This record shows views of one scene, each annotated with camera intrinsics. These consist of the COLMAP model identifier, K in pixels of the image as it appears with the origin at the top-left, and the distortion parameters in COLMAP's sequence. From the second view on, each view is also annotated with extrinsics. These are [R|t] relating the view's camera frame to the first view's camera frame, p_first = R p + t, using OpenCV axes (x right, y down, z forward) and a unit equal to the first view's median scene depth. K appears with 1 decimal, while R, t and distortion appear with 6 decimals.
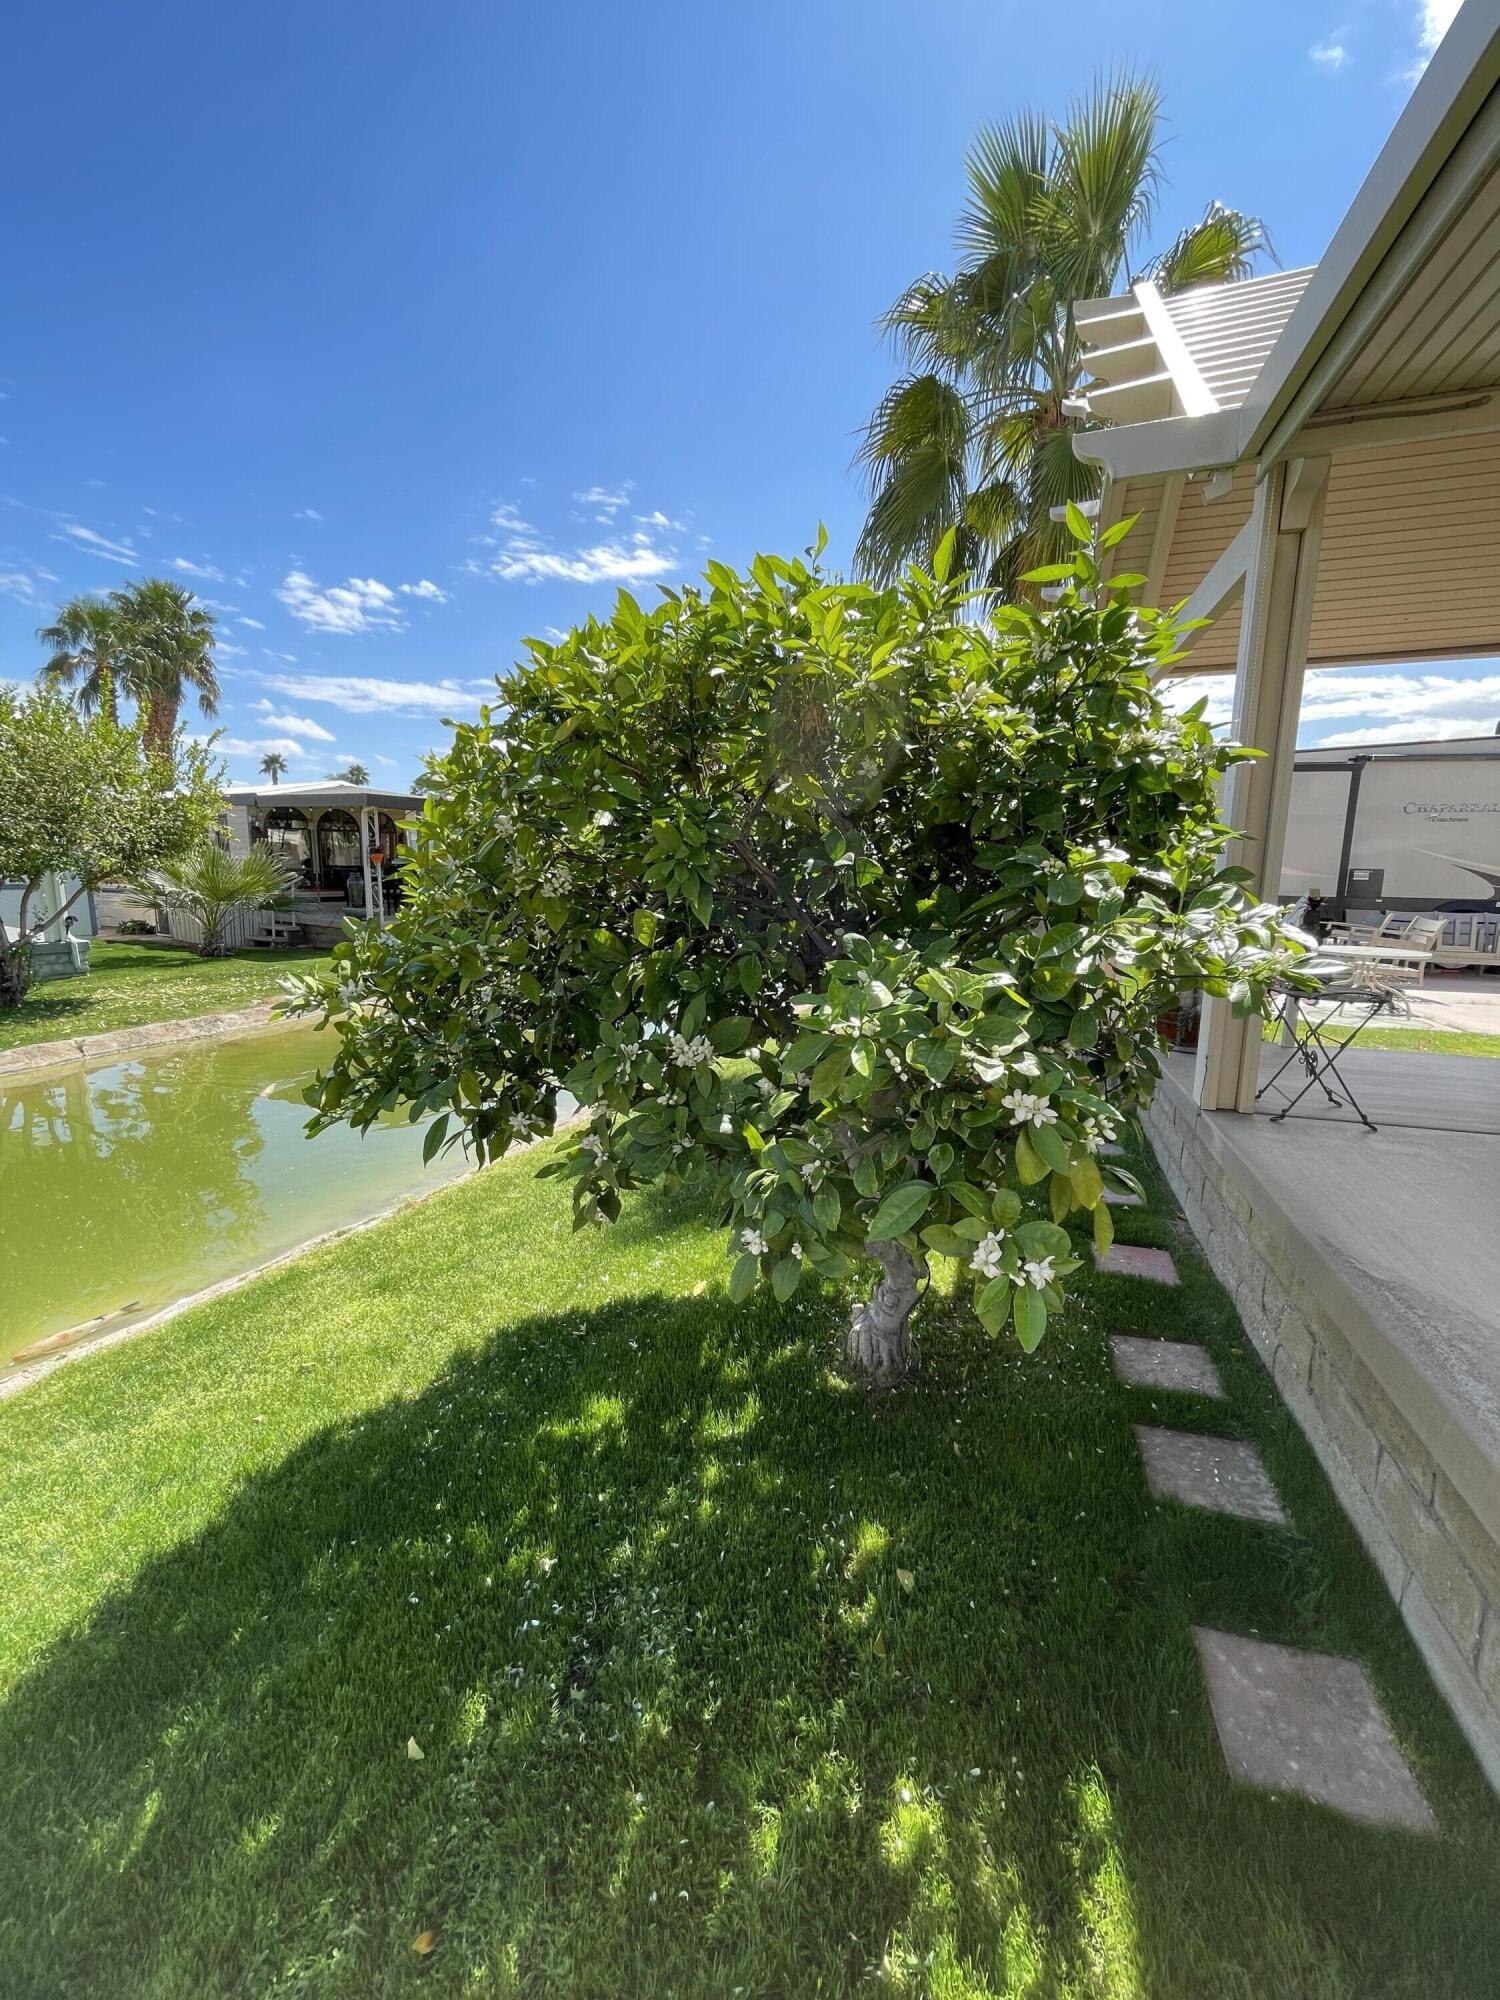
lens RADIAL K [[818.6, 0, 750.0], [0, 818.6, 1000.0], [0, 0, 1]] dist [0.001537, -0.000404]
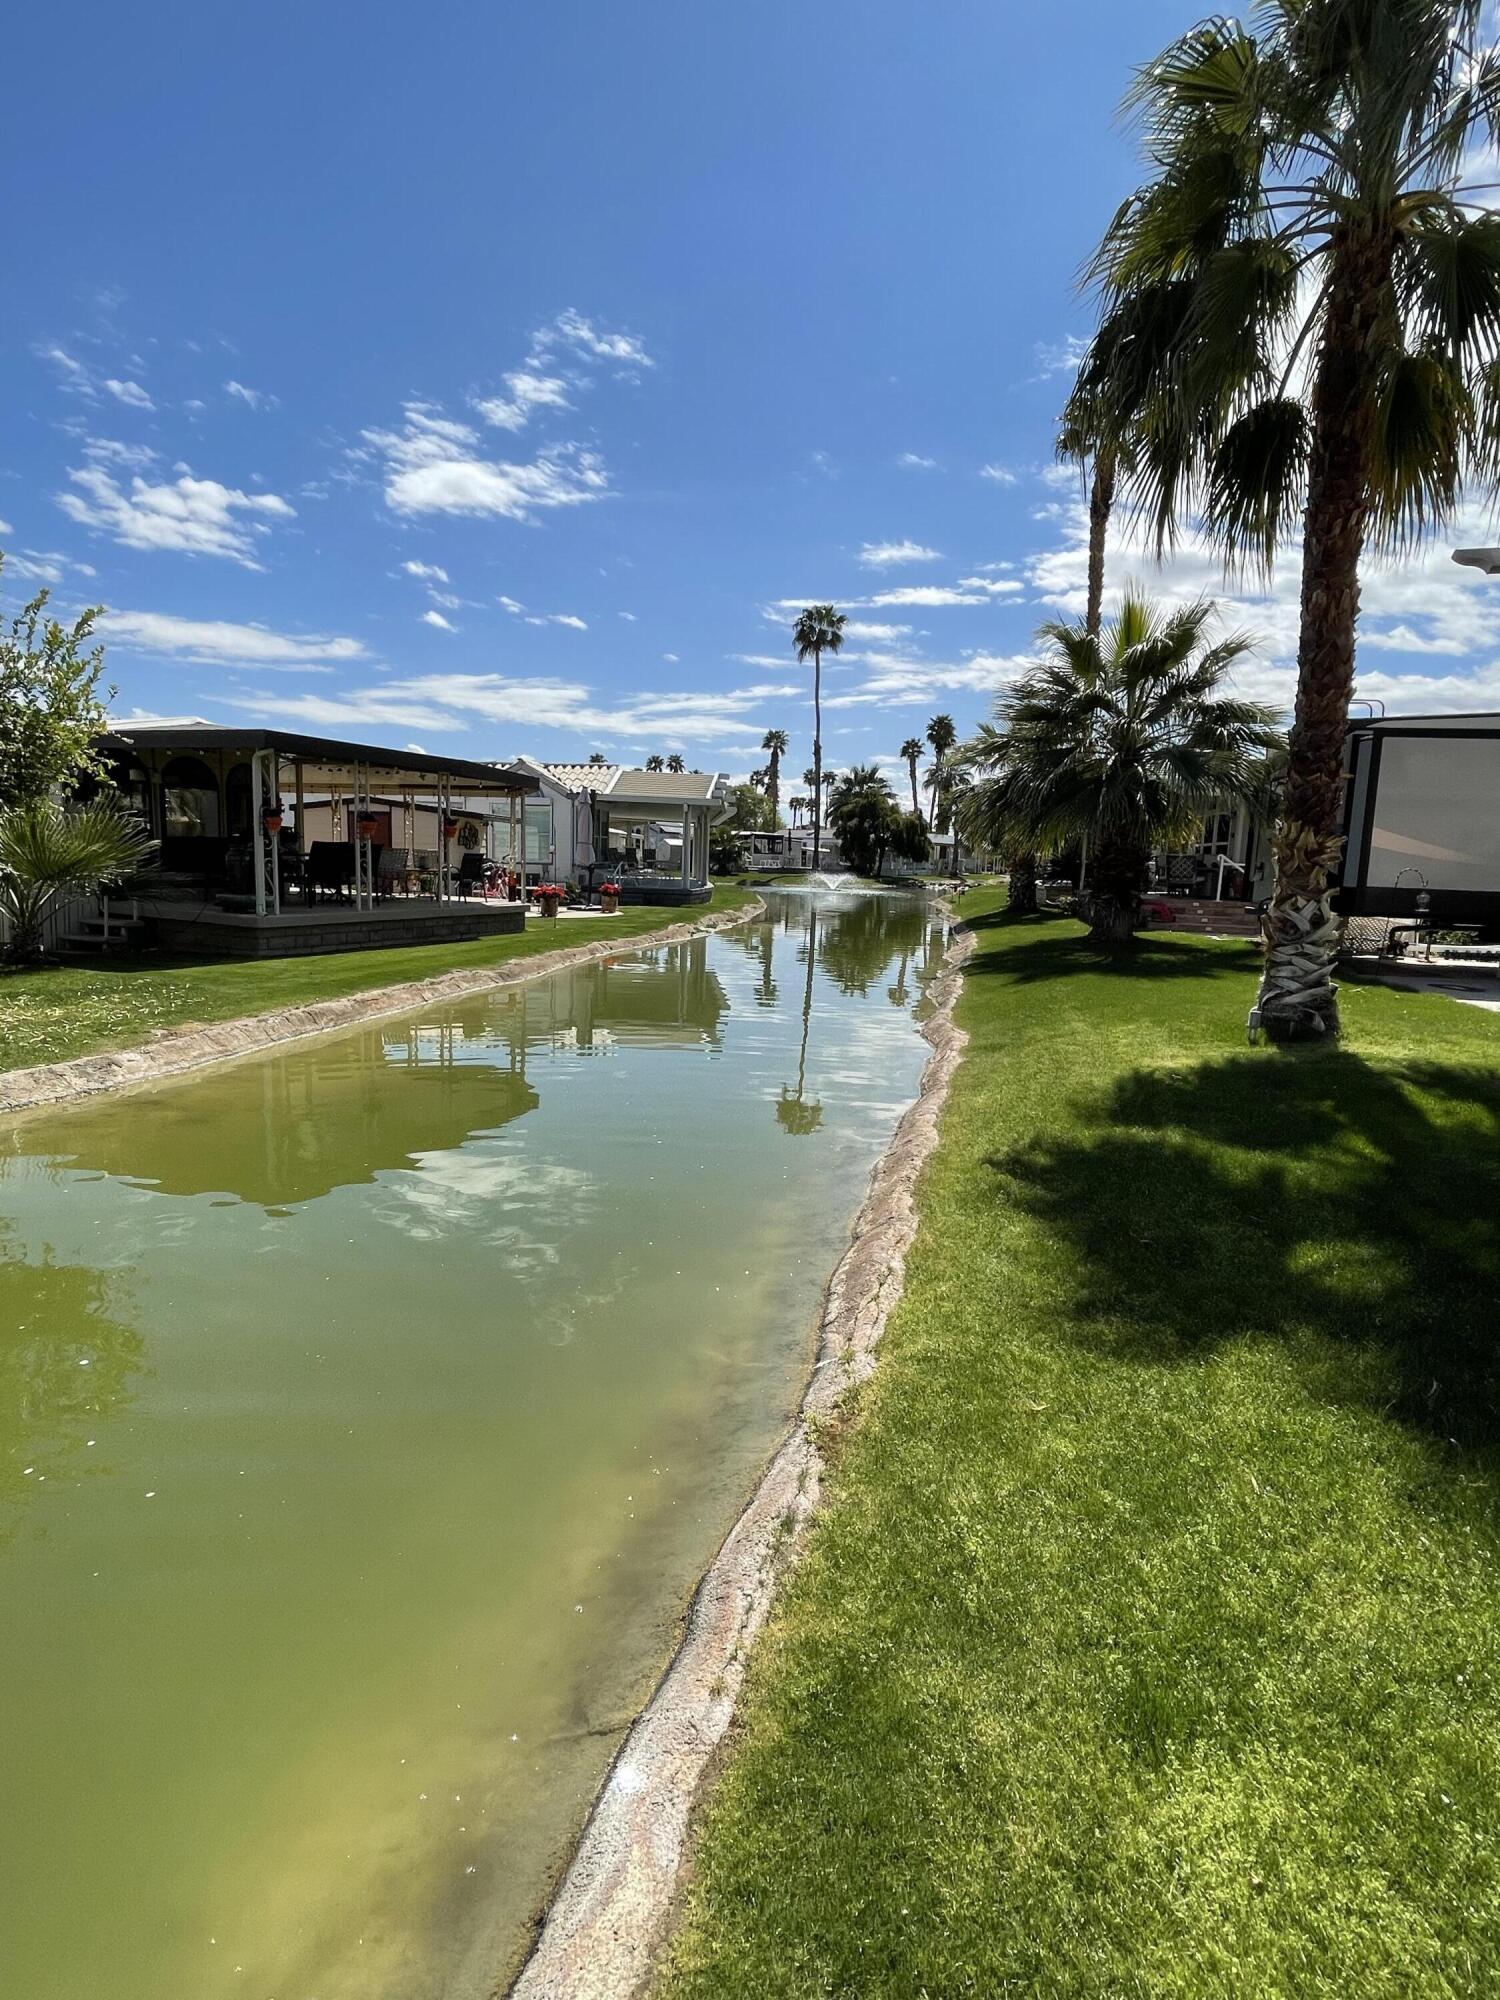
lens RADIAL K [[986.1, 0, 750.0], [0, 986.1, 1000.0], [0, 0, 1]] dist [0.000779, 0.000165]
pose [[0.991177, -0.003695, 0.132490, -0.215576], [0.006566, 0.999753, -0.021242, -0.003572], [-0.132379, 0.021925, 0.990957, 0.153661]]
